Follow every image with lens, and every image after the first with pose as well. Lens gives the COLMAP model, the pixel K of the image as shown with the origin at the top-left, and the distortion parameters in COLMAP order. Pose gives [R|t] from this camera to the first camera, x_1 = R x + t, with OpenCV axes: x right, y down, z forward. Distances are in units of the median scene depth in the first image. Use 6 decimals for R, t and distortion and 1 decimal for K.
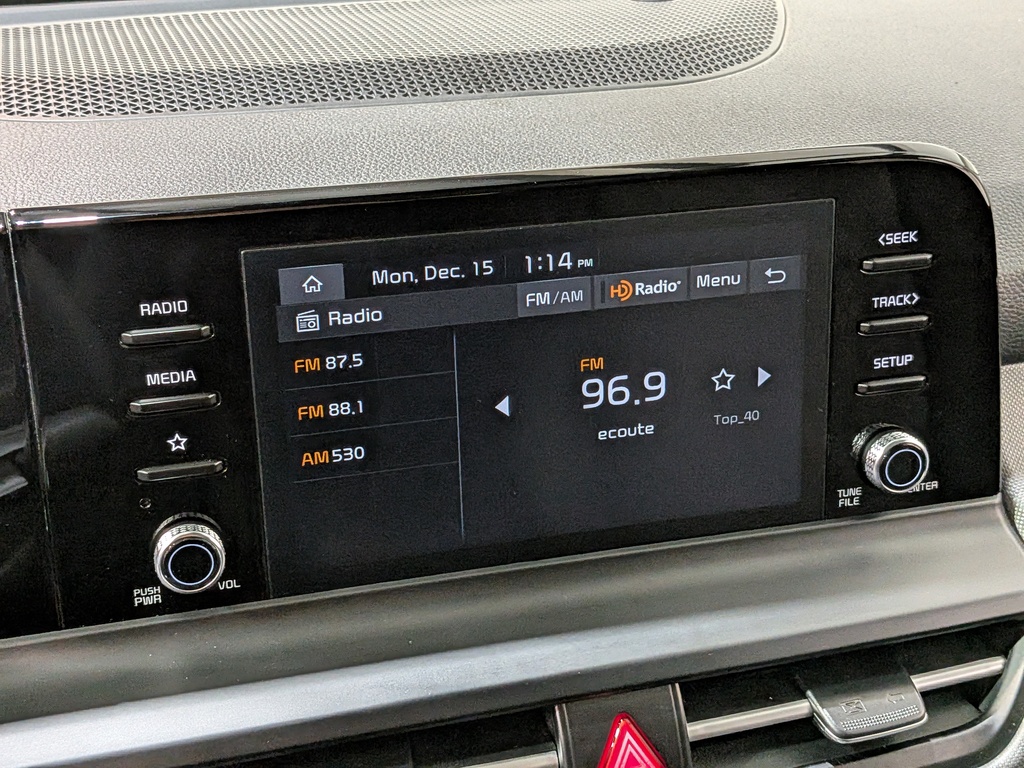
lens RADIAL K [[1457.6, 0, 495.8], [0, 1457.6, 378.3], [0, 0, 1]] dist [0.068942, -0.096195]
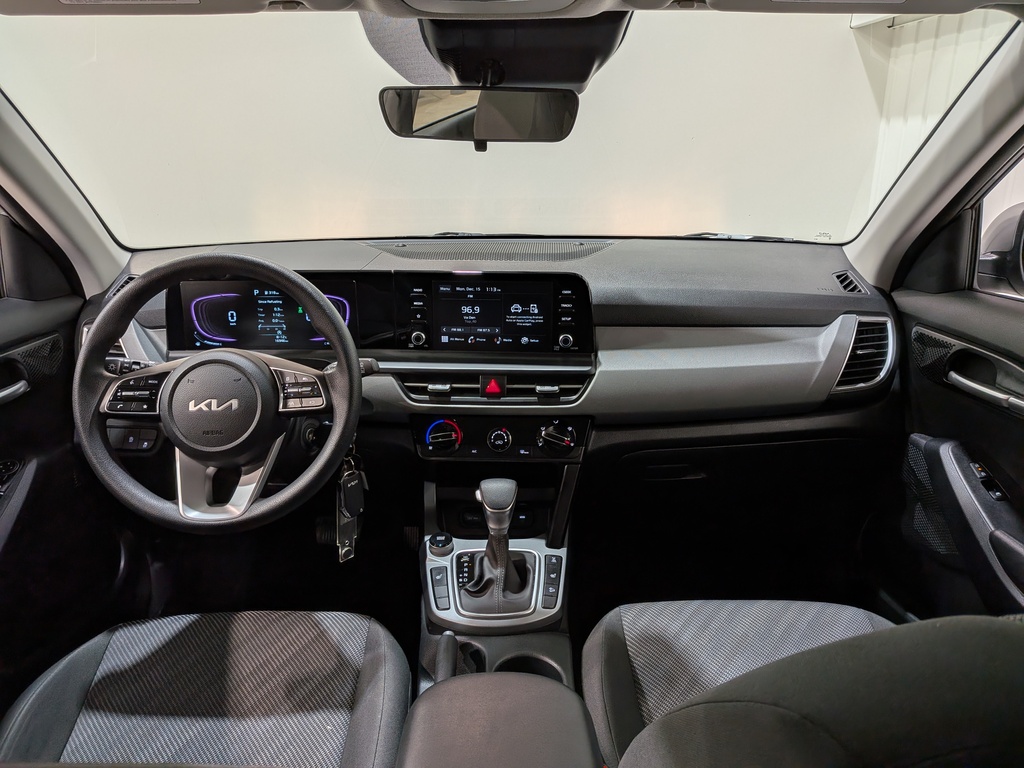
lens RADIAL K [[764.3, 0, 509.8], [0, 764.3, 383.7], [0, 0, 1]] dist [0.075366, -0.150241]
pose [[0.941078, 0.113621, -0.318532, 0.976787], [-0.133987, 0.990063, -0.042695, 0.348644], [0.310516, 0.082858, 0.946950, -1.471048]]
